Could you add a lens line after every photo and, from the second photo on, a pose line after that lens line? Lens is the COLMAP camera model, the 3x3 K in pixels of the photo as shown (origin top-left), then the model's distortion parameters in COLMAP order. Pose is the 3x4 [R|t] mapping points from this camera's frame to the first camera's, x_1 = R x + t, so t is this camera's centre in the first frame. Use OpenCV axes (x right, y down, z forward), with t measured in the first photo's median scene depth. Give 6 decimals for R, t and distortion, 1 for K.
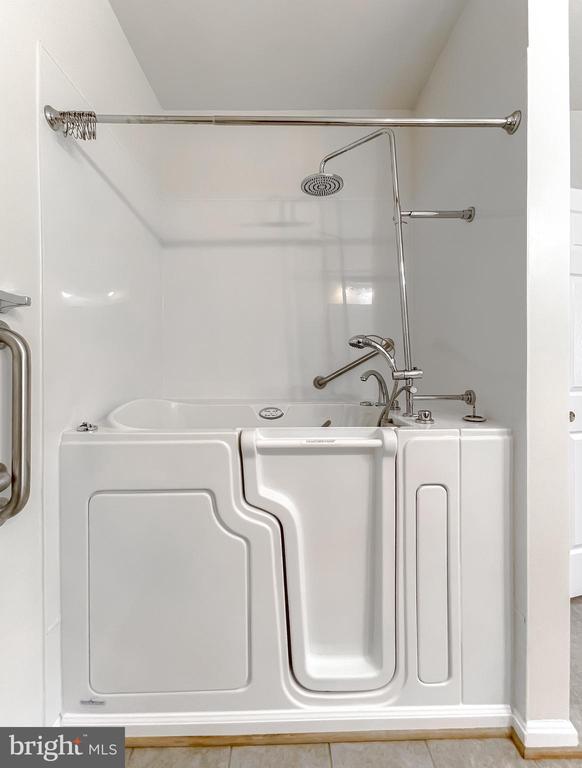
lens RADIAL K [[335.3, 0, 292.5], [0, 335.3, 364.3], [0, 0, 1]] dist [-0.001322, -0.001538]
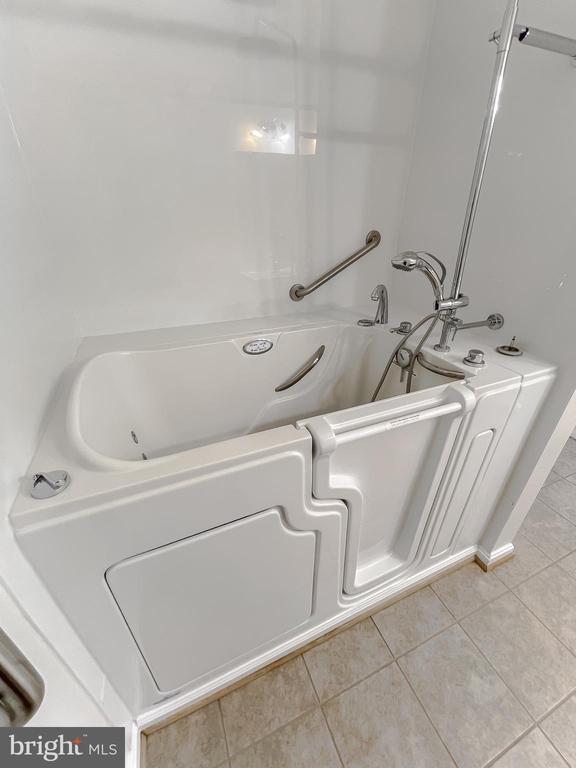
lens RADIAL K [[314.9, 0, 288.6], [0, 314.9, 383.4], [0, 0, 1]] dist [-0.000676, 0.000480]
pose [[0.925813, -0.178053, 0.333418, -0.405679], [-0.003131, 0.878458, 0.477810, -0.206729], [-0.377969, -0.443407, 0.812730, 0.521237]]
